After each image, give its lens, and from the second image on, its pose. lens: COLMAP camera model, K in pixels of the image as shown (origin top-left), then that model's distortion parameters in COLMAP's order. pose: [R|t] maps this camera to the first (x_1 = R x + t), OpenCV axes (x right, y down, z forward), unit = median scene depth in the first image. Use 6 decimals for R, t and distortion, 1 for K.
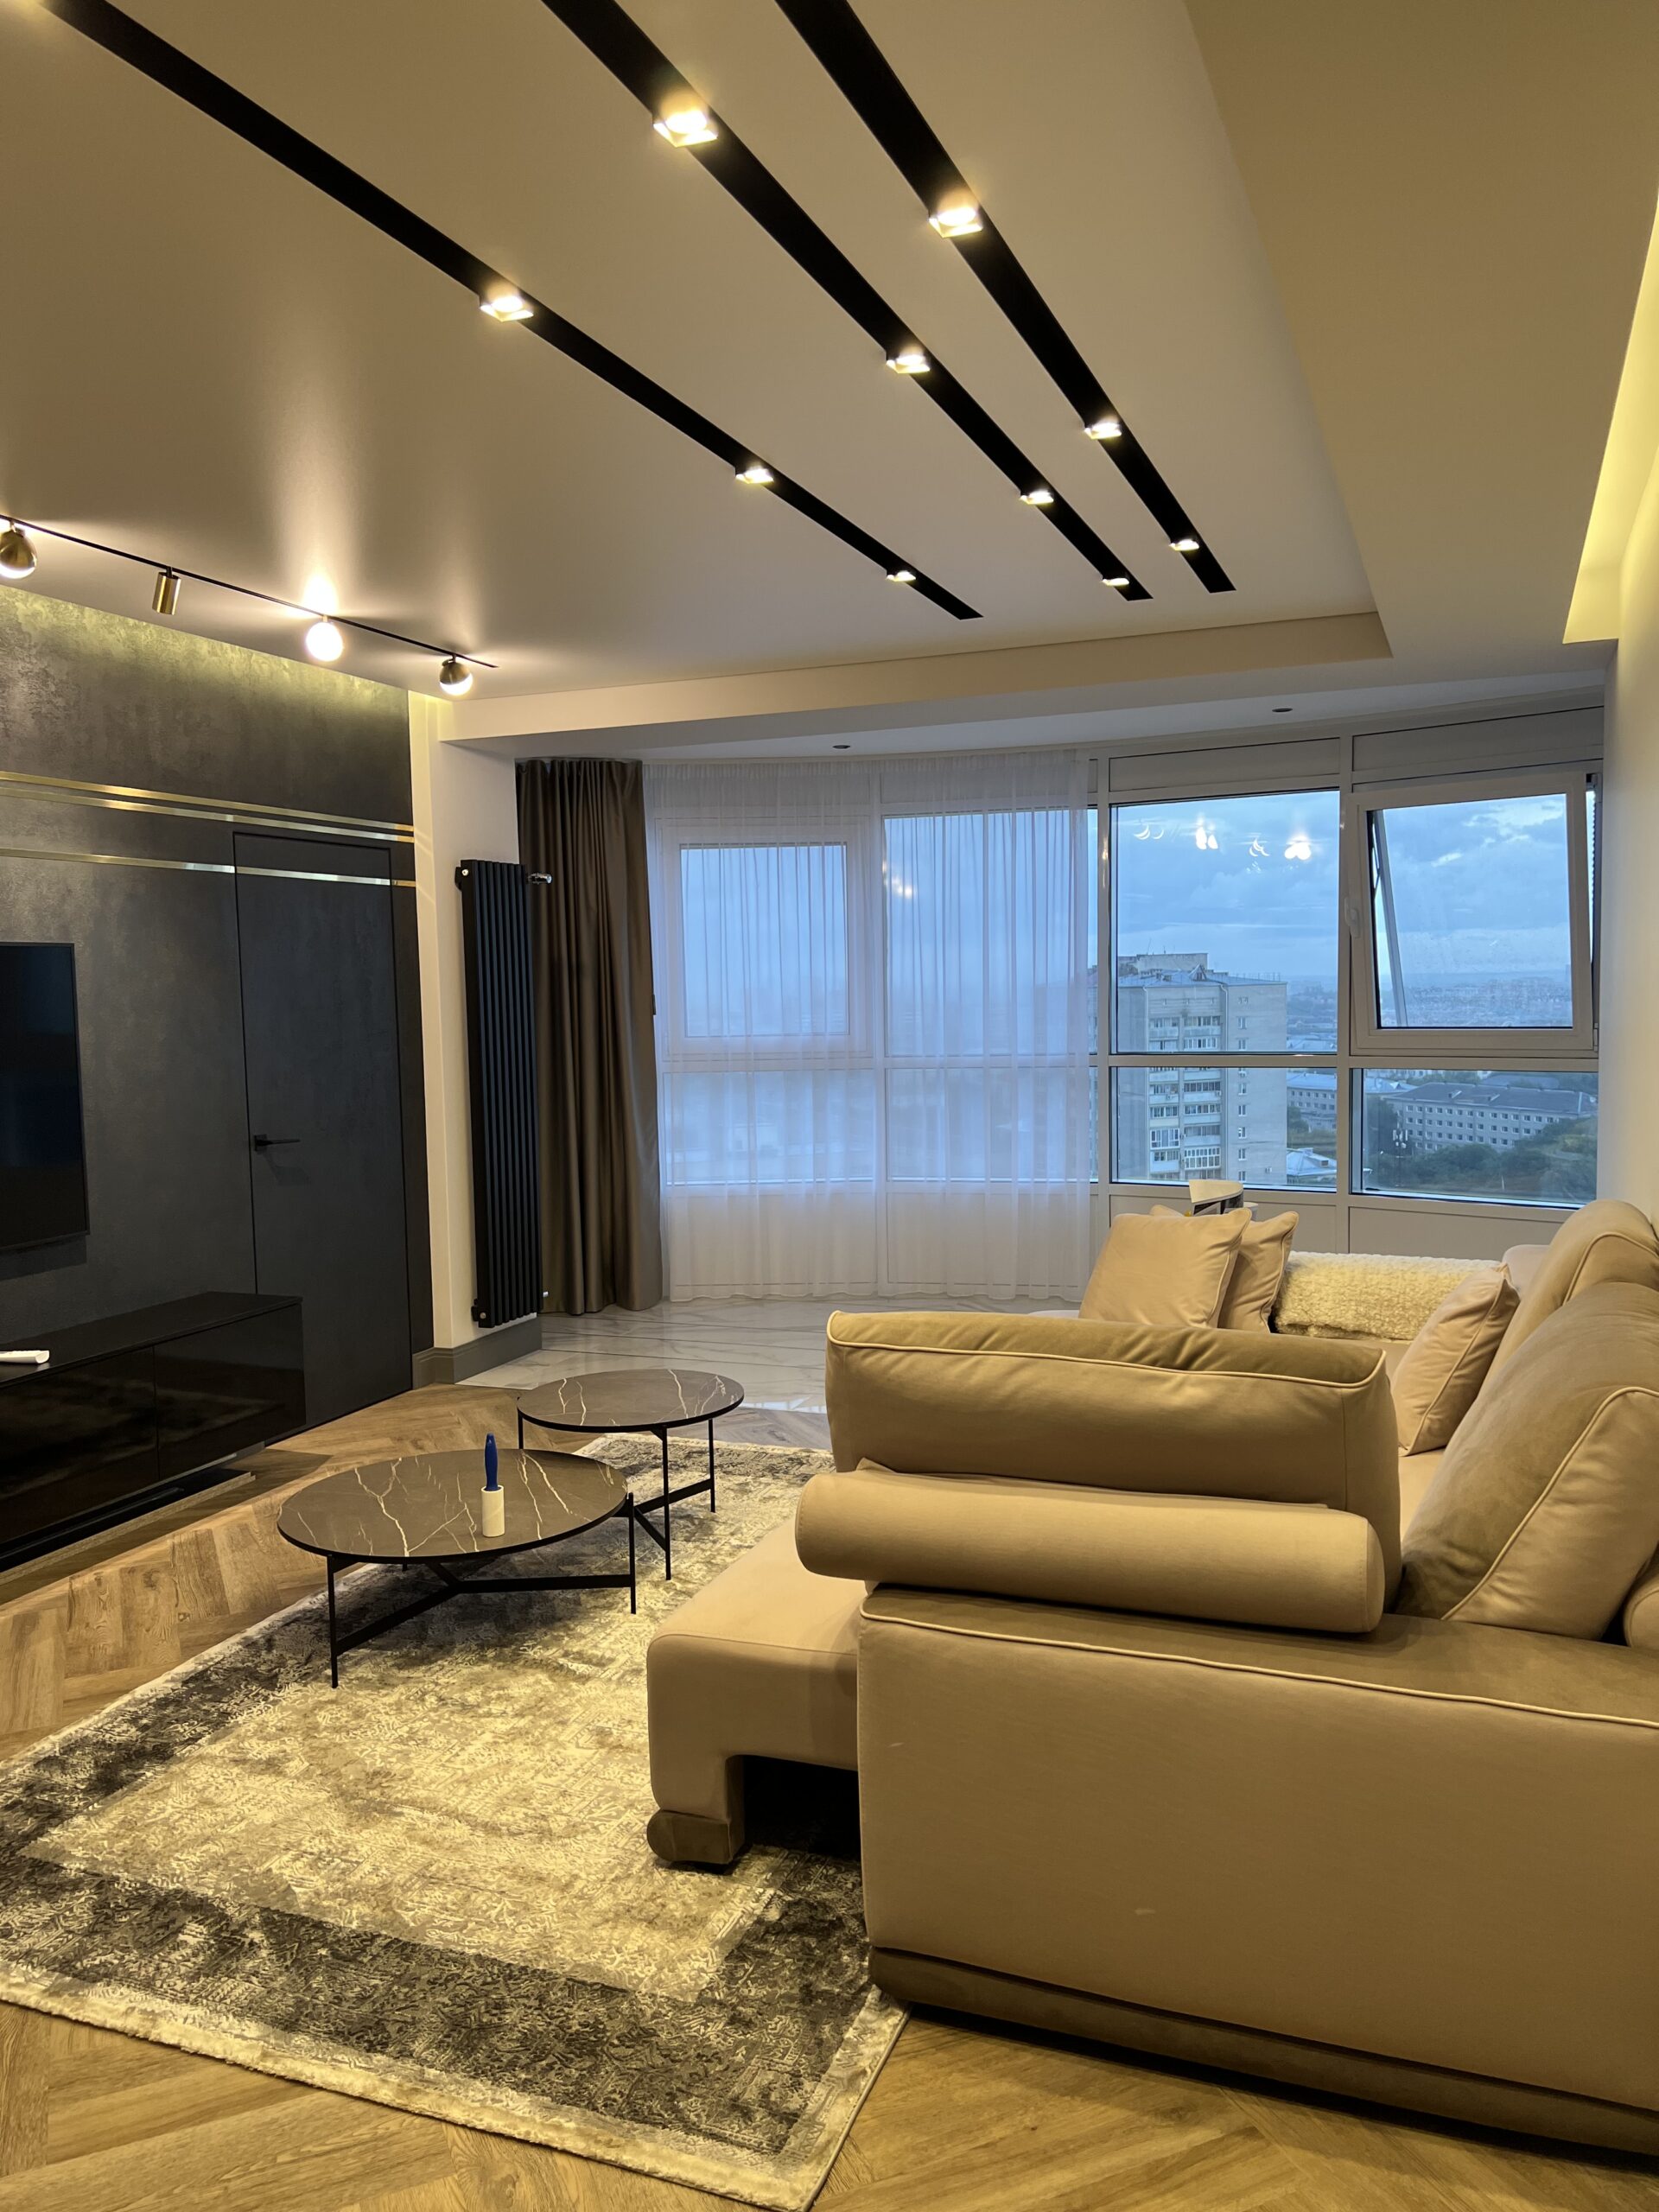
lens RADIAL K [[1653.5, 0, 830.5], [0, 1653.5, 1115.1], [0, 0, 1]] dist [0.042597, -0.045398]
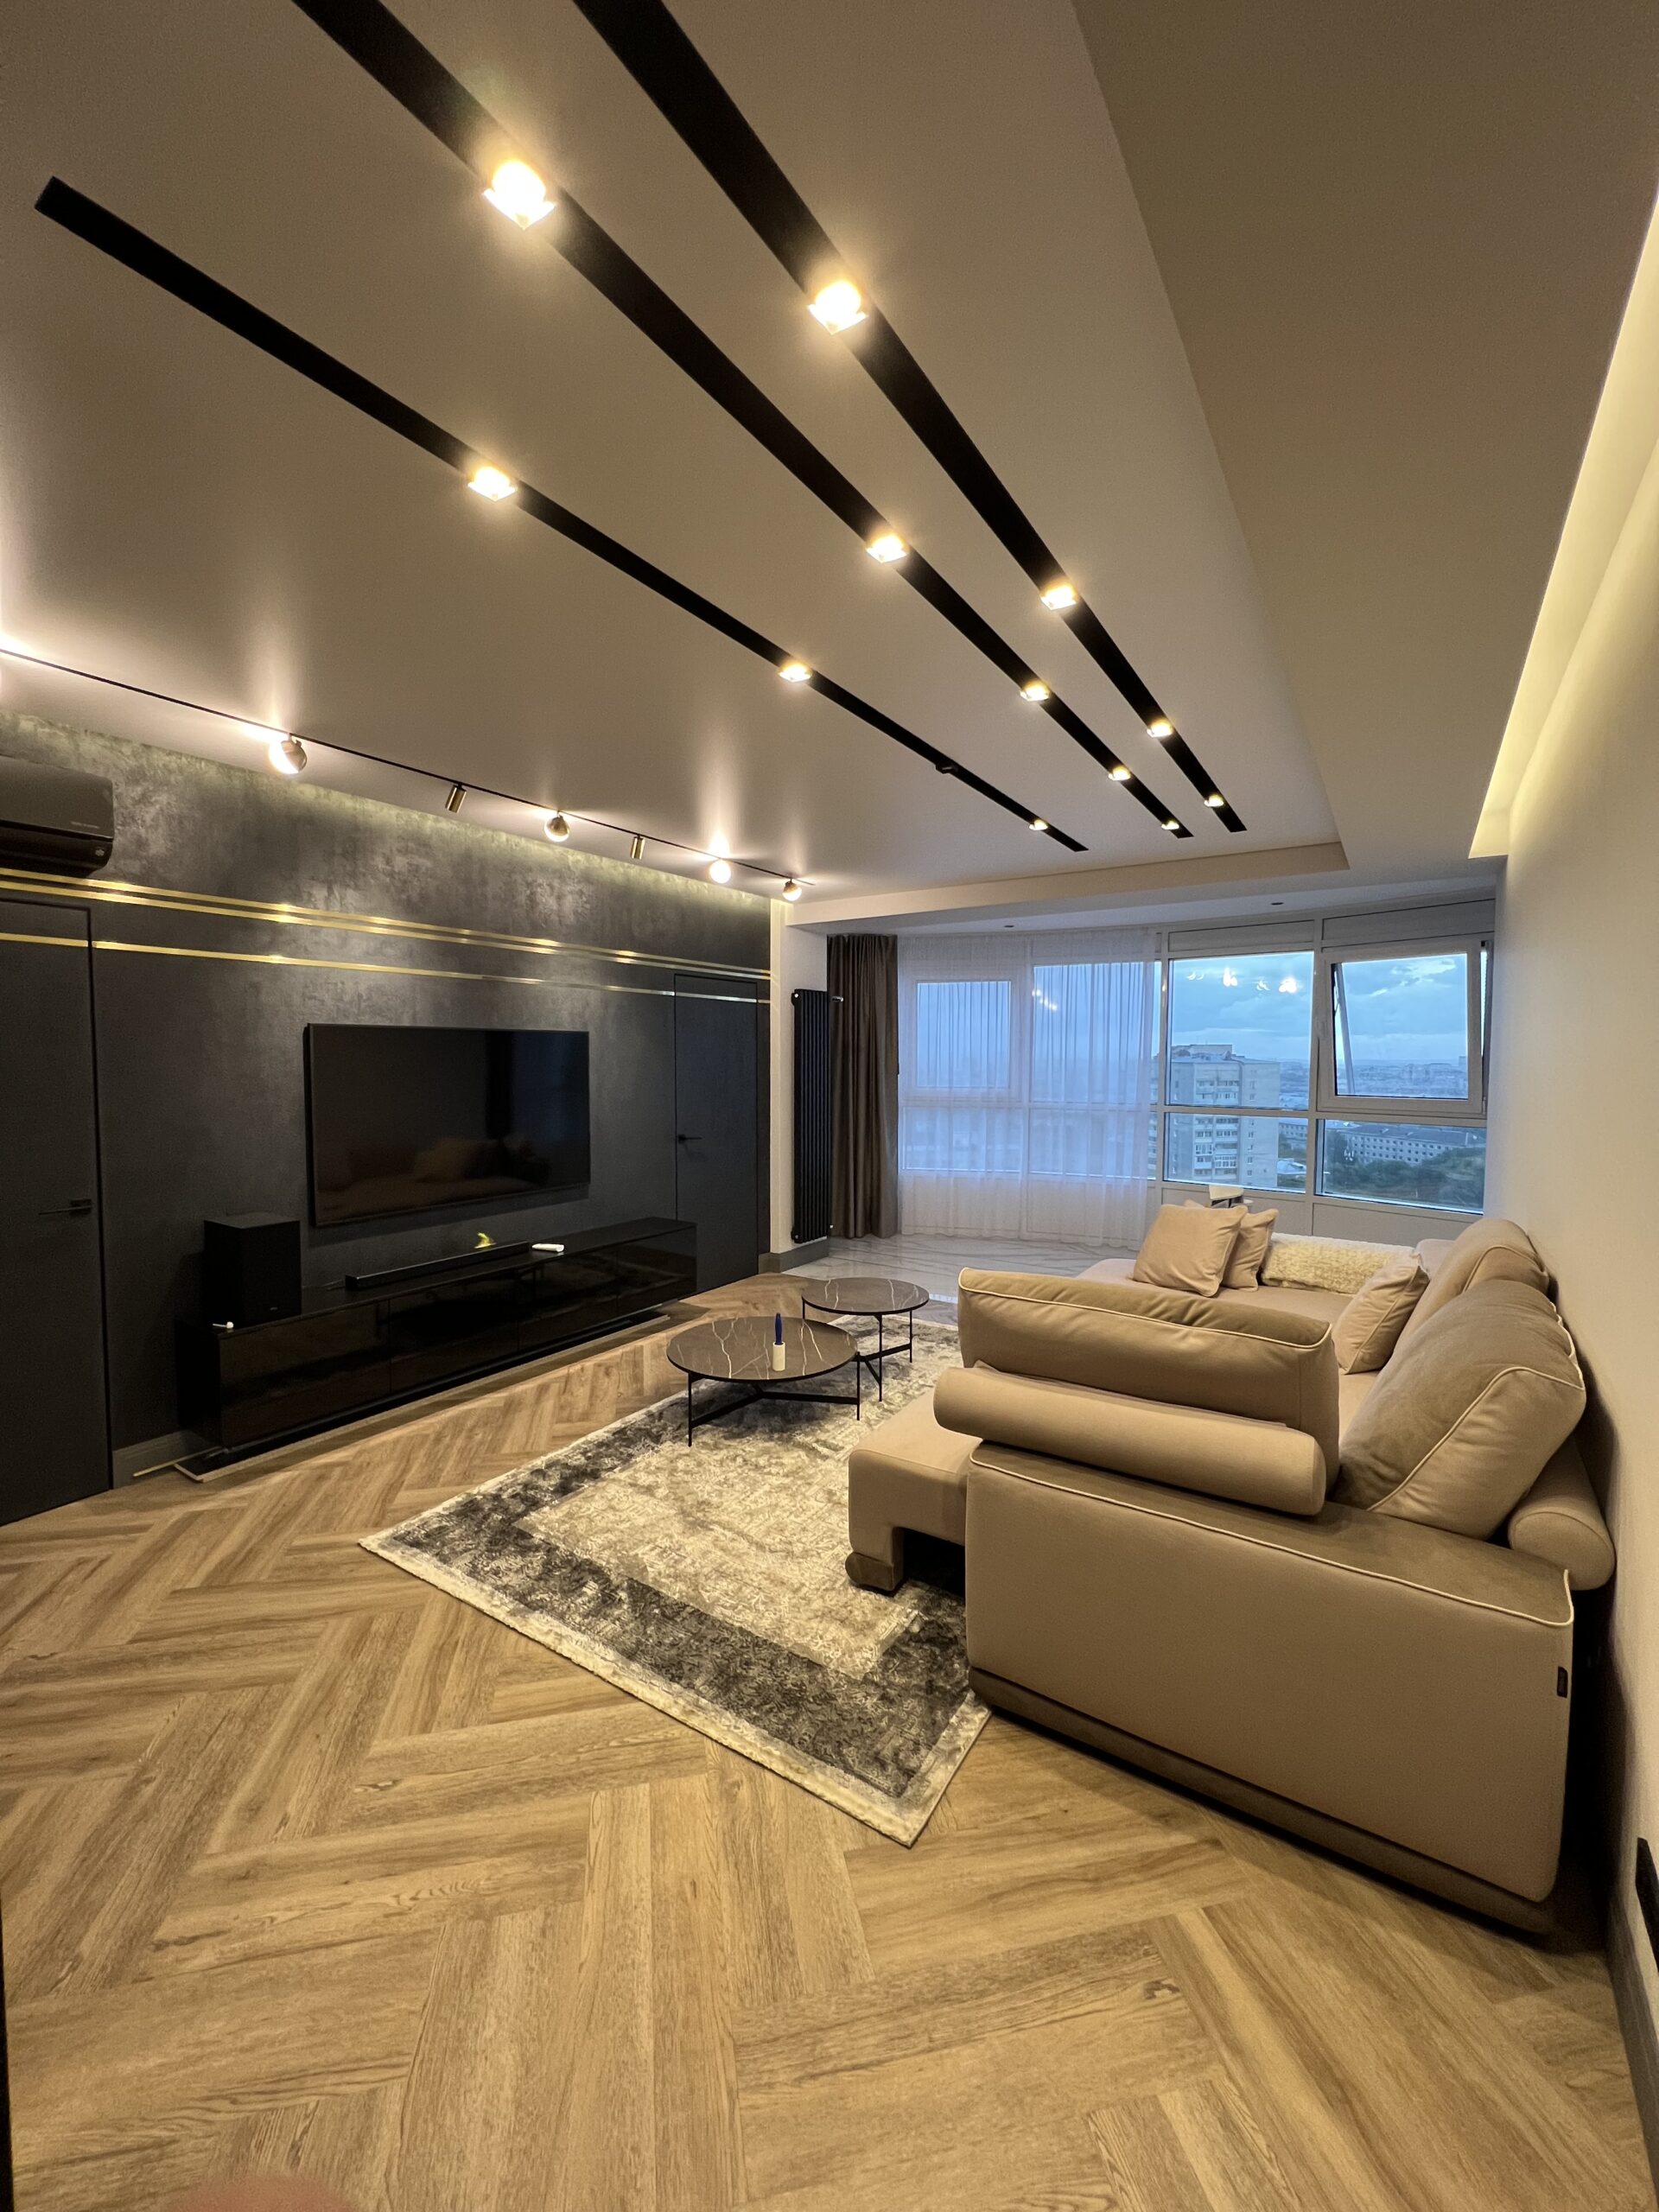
lens RADIAL K [[883.4, 0, 825.9], [0, 883.4, 1106.5], [0, 0, 1]] dist [-0.002440, 0.000416]
pose [[0.978249, 0.034488, -0.204546, 0.033467], [-0.038754, 0.999106, -0.016887, -0.015538], [0.203781, 0.024447, 0.978711, 0.095084]]
